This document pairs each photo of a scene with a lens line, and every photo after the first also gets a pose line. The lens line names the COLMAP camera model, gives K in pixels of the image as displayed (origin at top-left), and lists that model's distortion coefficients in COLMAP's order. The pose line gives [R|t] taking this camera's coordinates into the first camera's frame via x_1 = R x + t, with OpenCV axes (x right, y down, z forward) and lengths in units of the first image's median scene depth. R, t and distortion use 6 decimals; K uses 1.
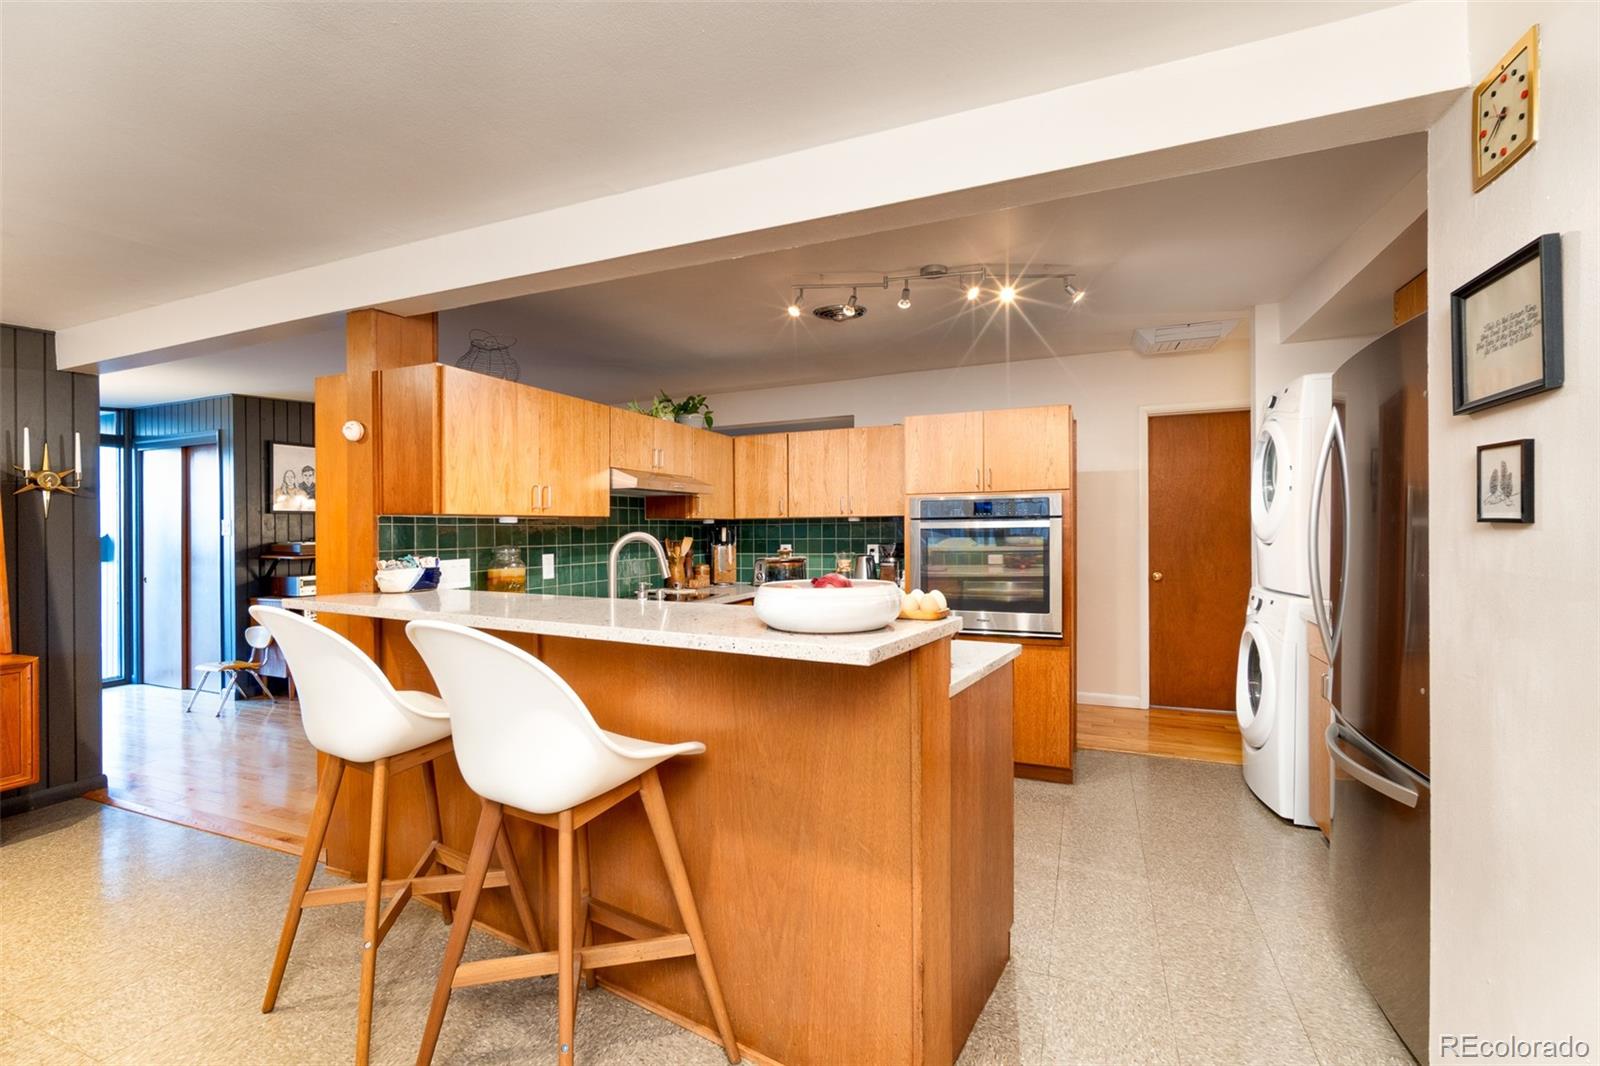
lens RADIAL K [[699.9, 0, 786.9], [0, 699.9, 532.3], [0, 0, 1]] dist [0.001774, 0.000328]
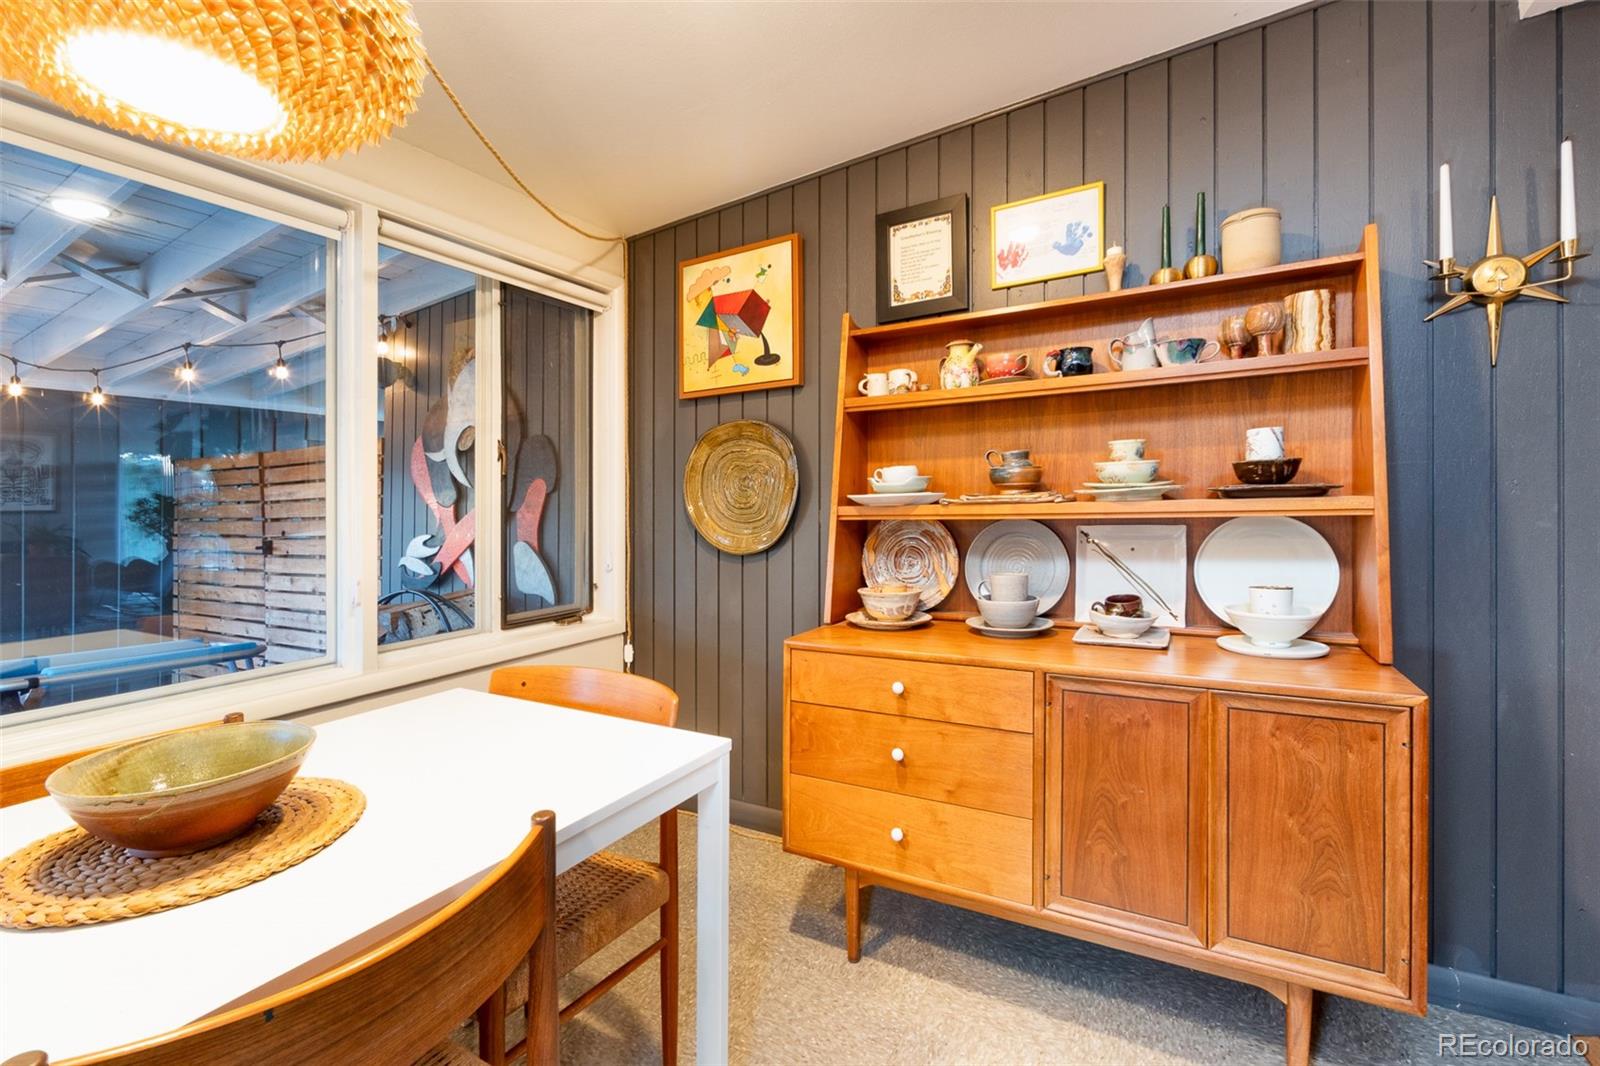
lens RADIAL K [[698.8, 0, 790.5], [0, 698.8, 524.5], [0, 0, 1]] dist [-0.001123, -0.000007]
pose [[-0.115849, 0.014457, -0.993162, -0.438095], [0.005242, 0.999889, 0.013943, 0.053269], [0.993253, -0.003591, -0.115912, 0.471130]]
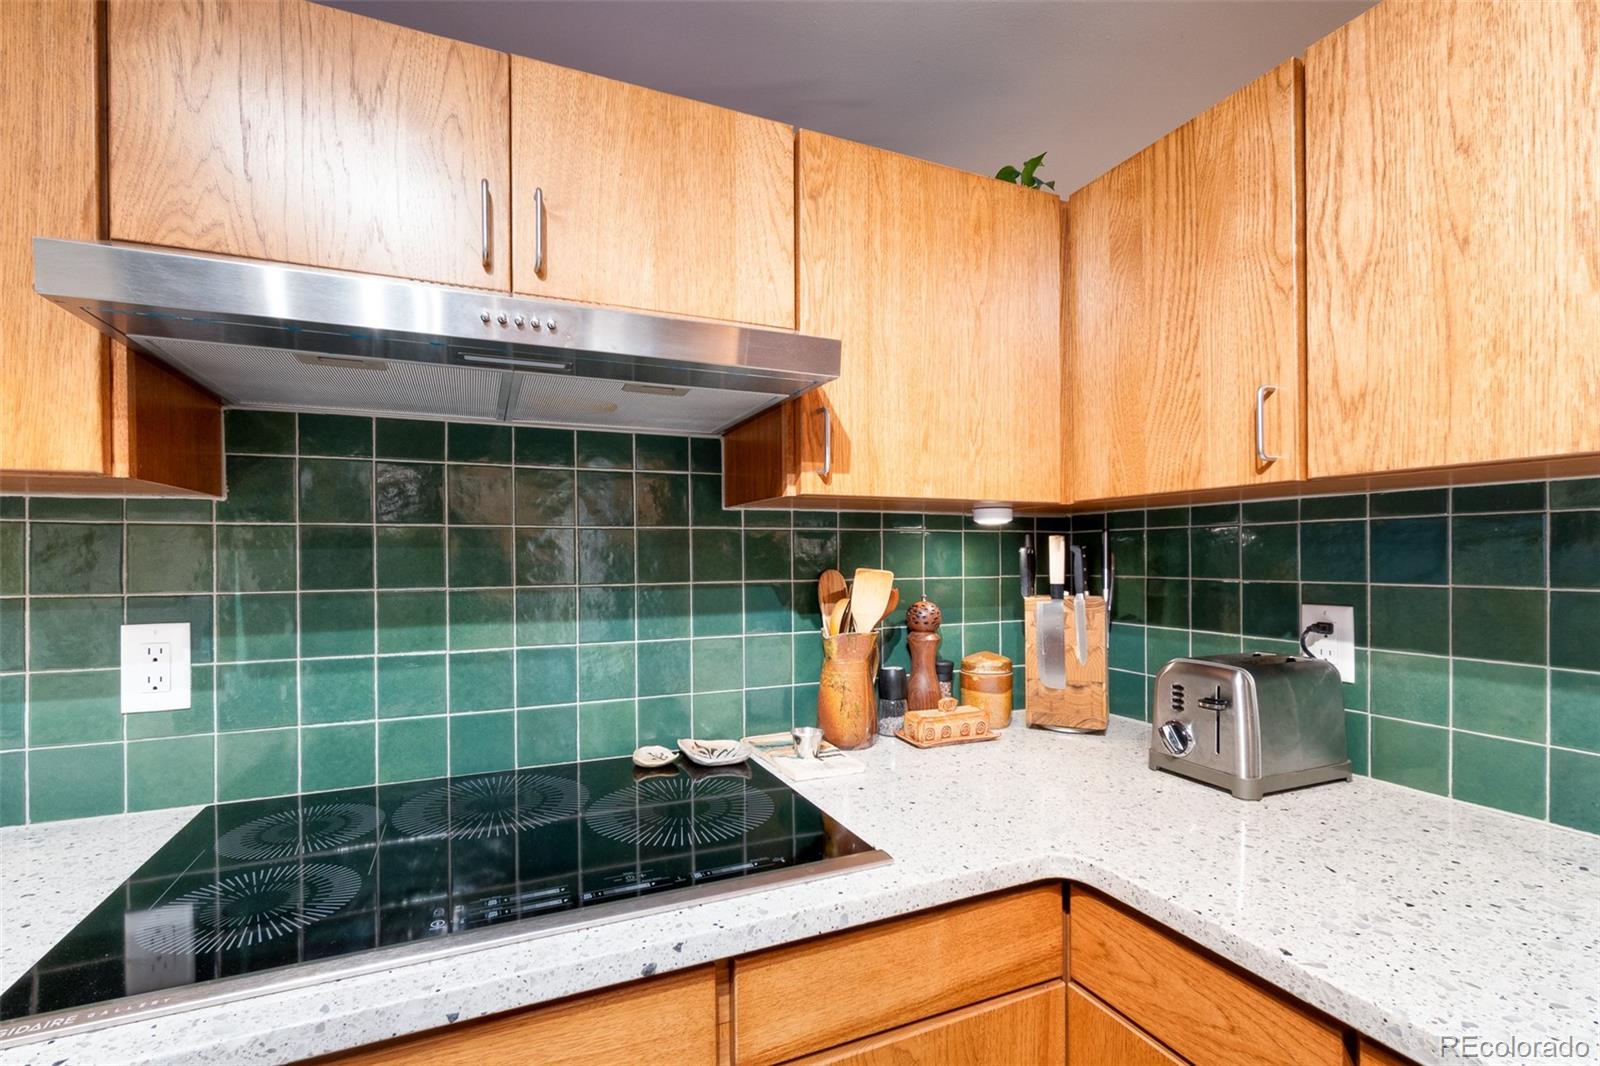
lens RADIAL K [[709.7, 0, 792.9], [0, 709.7, 560.7], [0, 0, 1]] dist [0.002008, 0.000148]
pose [[0.726032, 0.011406, -0.687567, 0.035039], [-0.004793, 0.999922, 0.011526, 0.000599], [0.687644, -0.005073, 0.726030, 0.746076]]
